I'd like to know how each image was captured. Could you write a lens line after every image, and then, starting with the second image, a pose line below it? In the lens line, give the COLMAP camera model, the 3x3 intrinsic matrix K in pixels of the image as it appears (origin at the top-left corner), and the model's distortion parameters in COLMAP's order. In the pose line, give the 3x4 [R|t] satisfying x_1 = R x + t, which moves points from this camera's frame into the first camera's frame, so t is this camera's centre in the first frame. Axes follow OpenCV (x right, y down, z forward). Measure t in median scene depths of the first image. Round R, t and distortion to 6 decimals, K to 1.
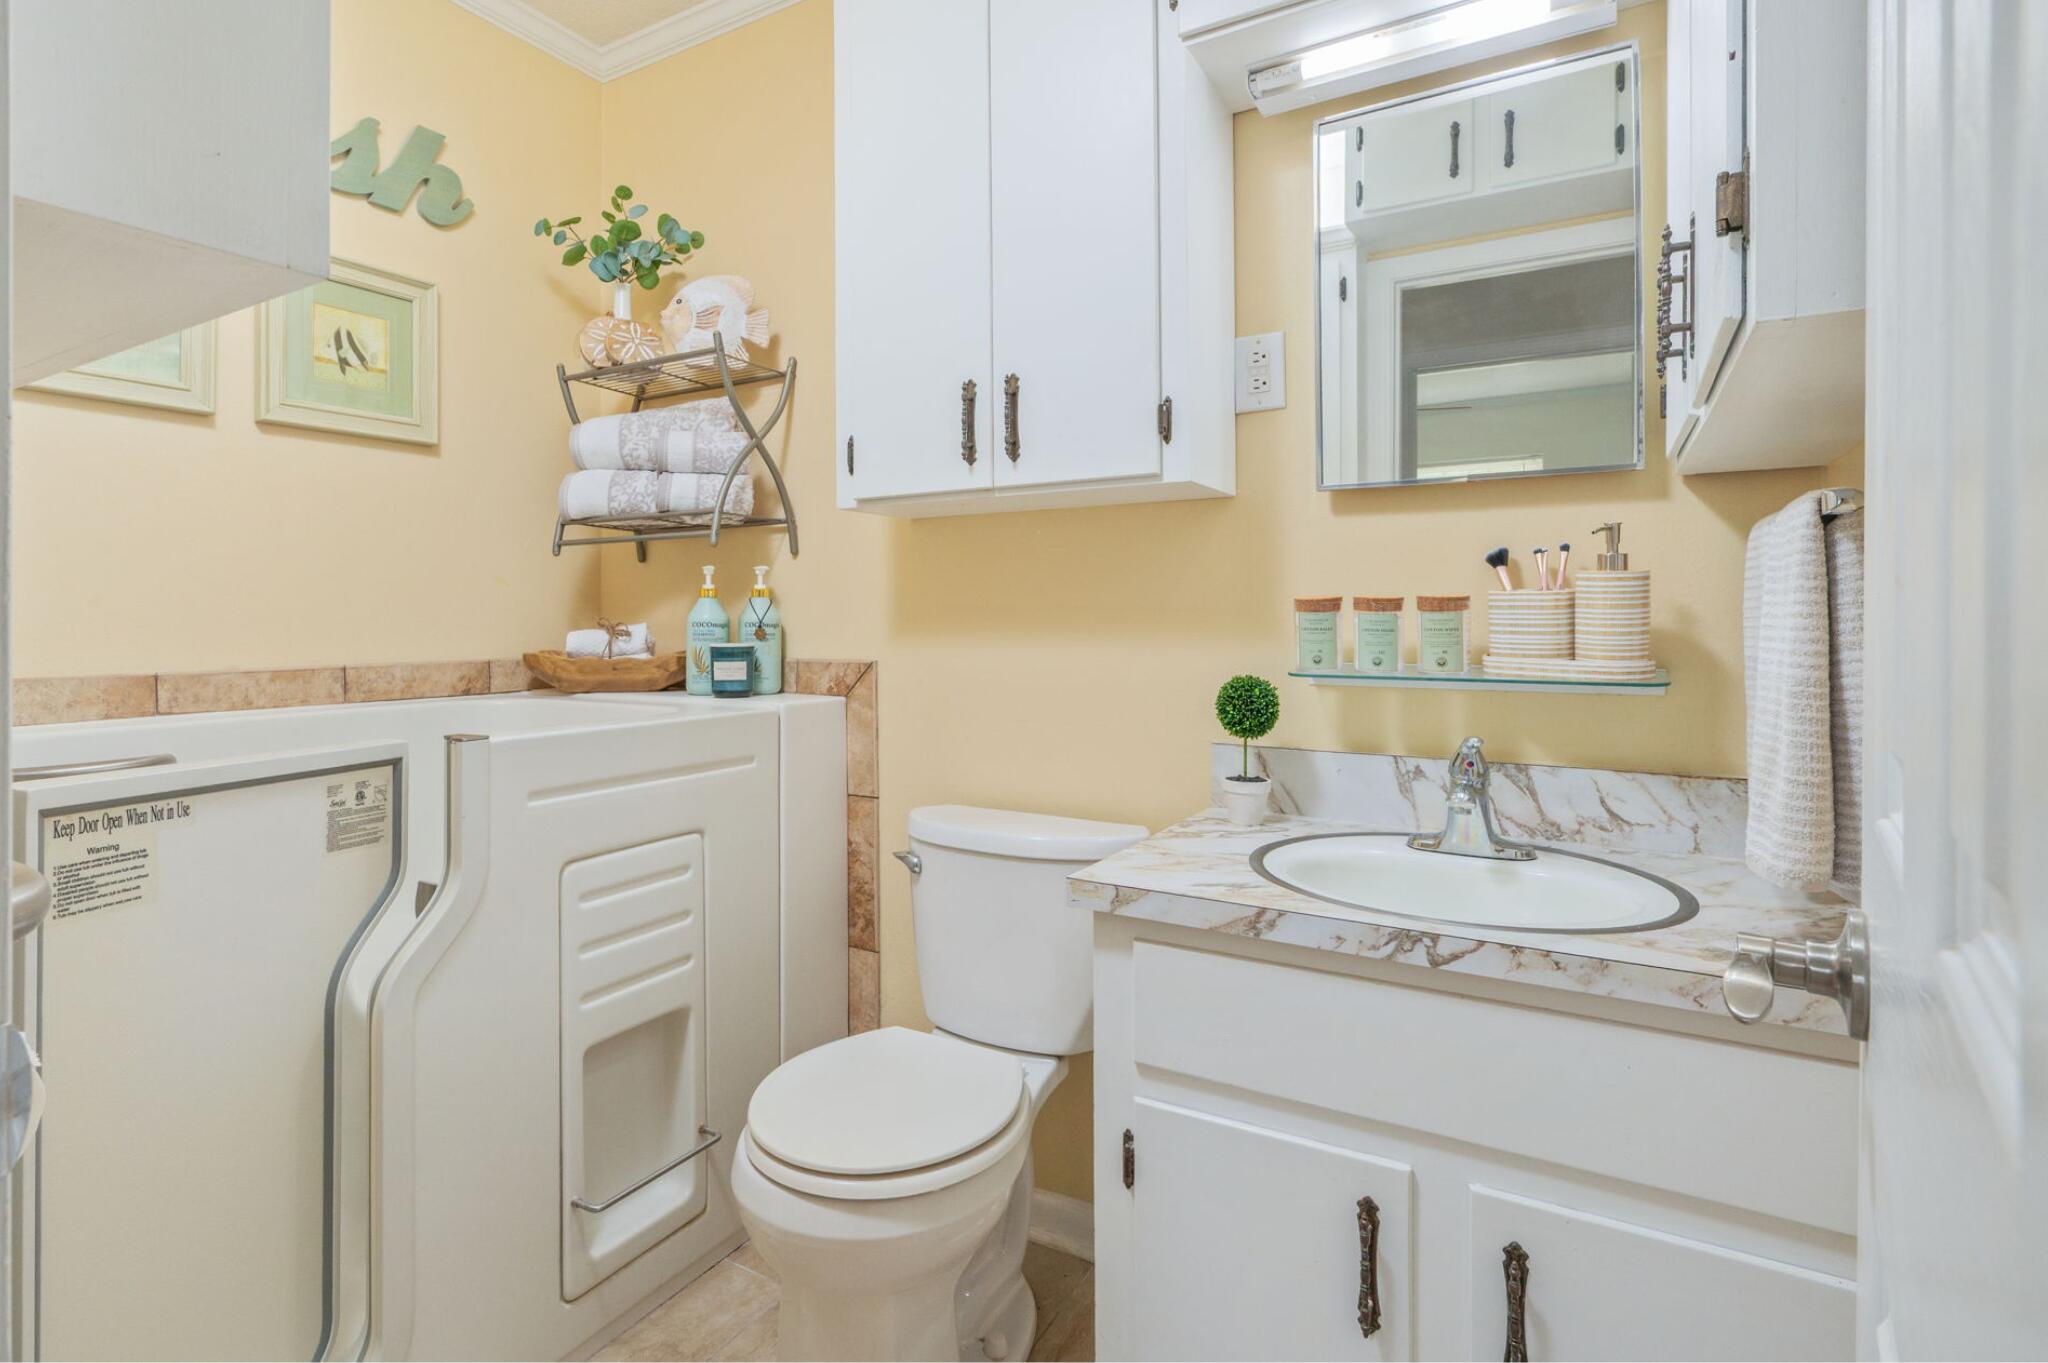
lens RADIAL K [[987.5, 0, 992.1], [0, 987.5, 624.5], [0, 0, 1]] dist [0.003150, -0.002106]
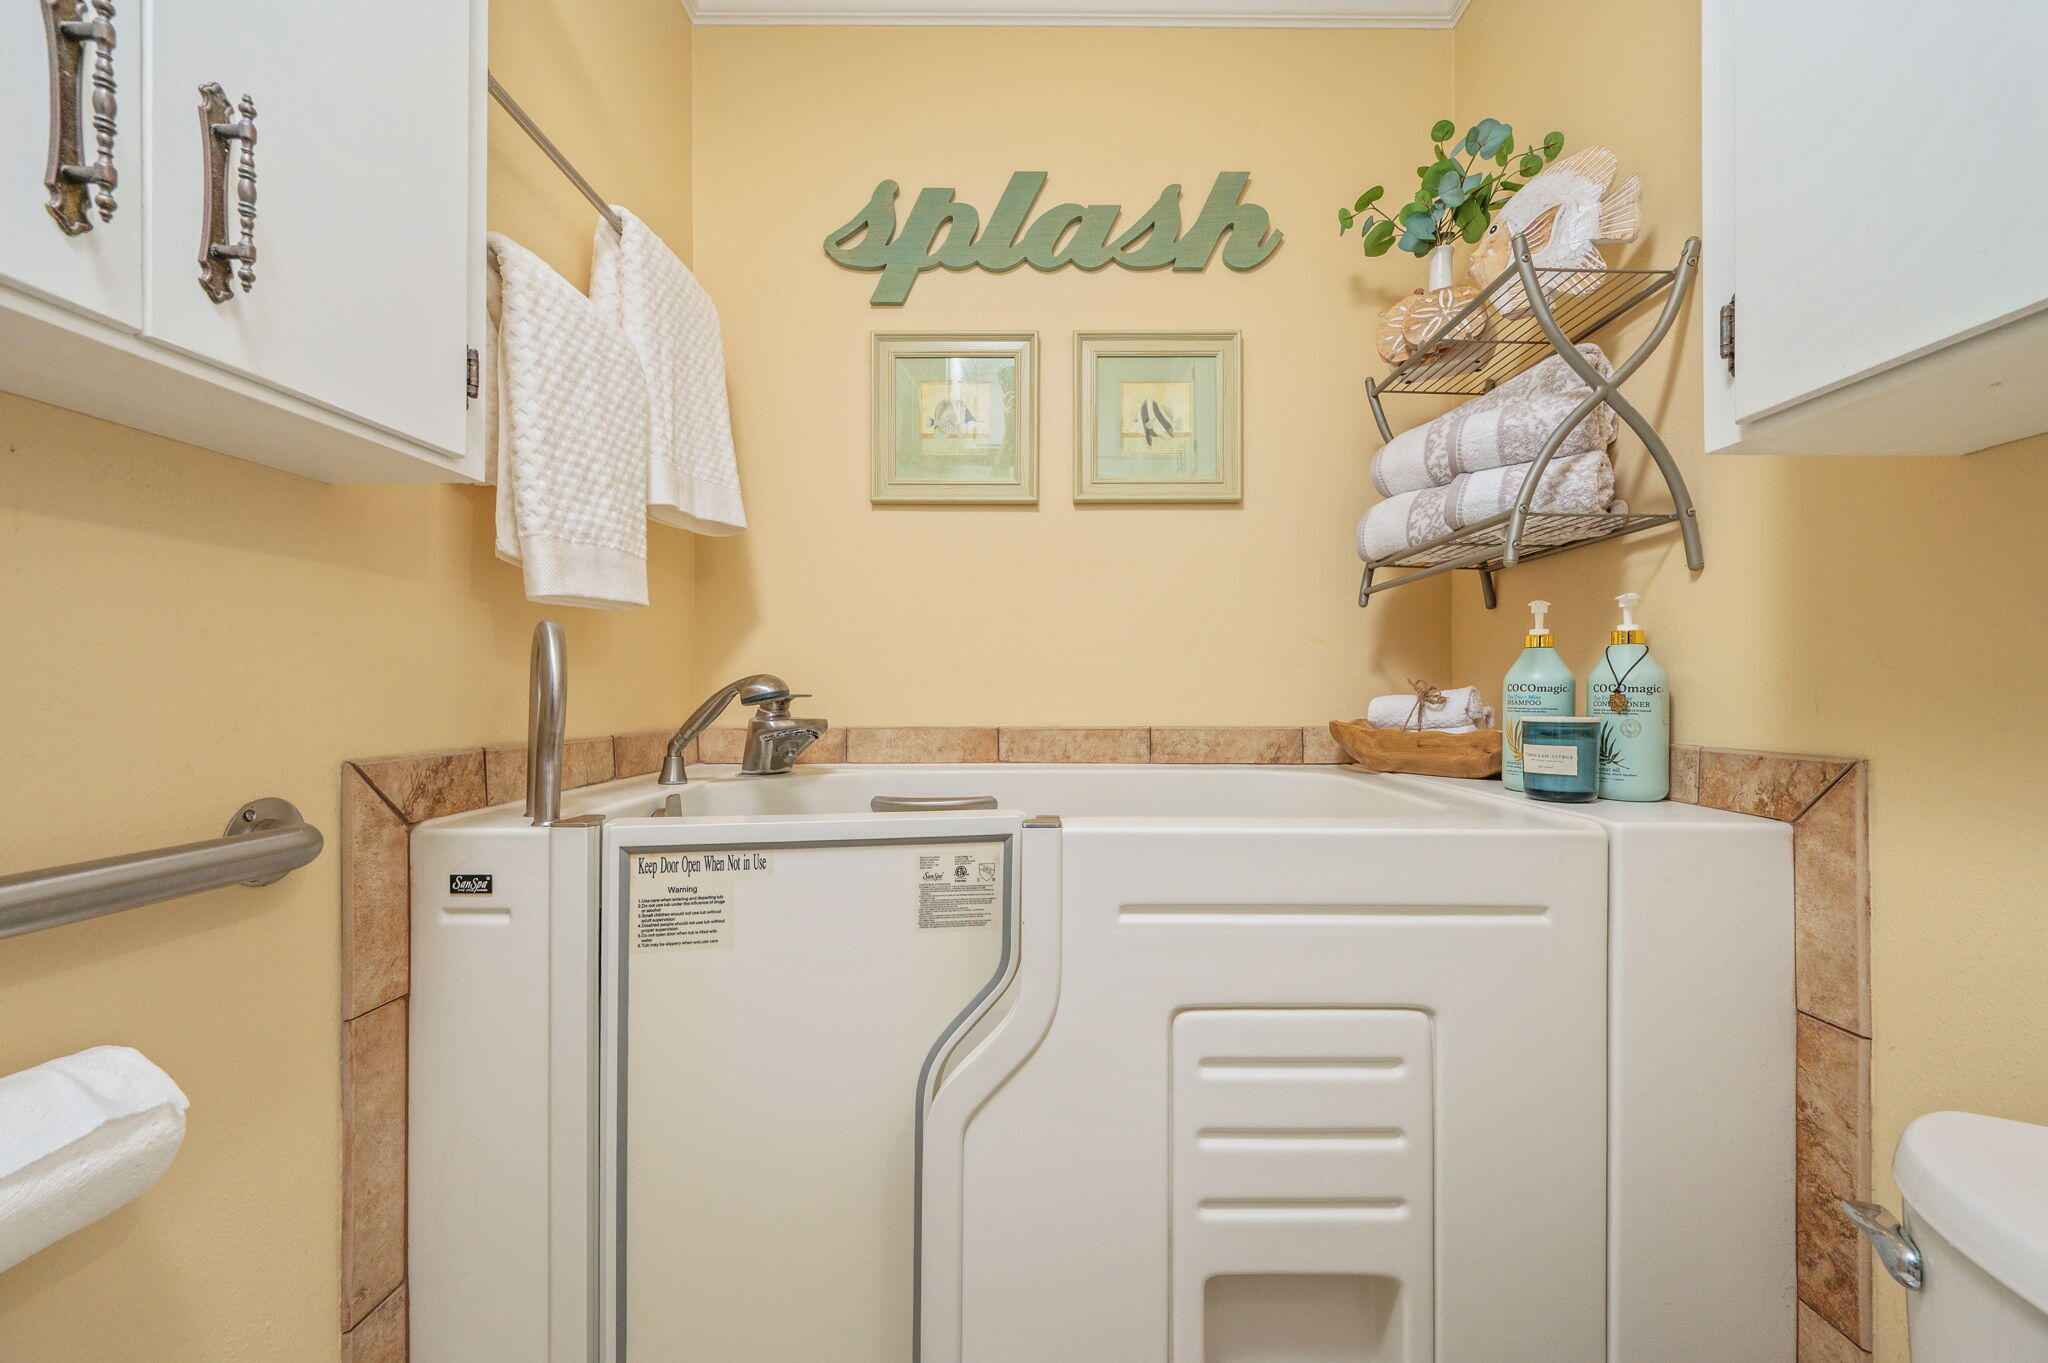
lens RADIAL K [[839.0, 0, 1027.1], [0, 839.0, 688.3], [0, 0, 1]] dist [-0.000217, 0.000379]
pose [[0.500982, 0.000787, -0.865457, 0.041998], [-0.006326, 0.999976, -0.002753, 0.004988], [0.865434, 0.006854, 0.500976, 0.488191]]
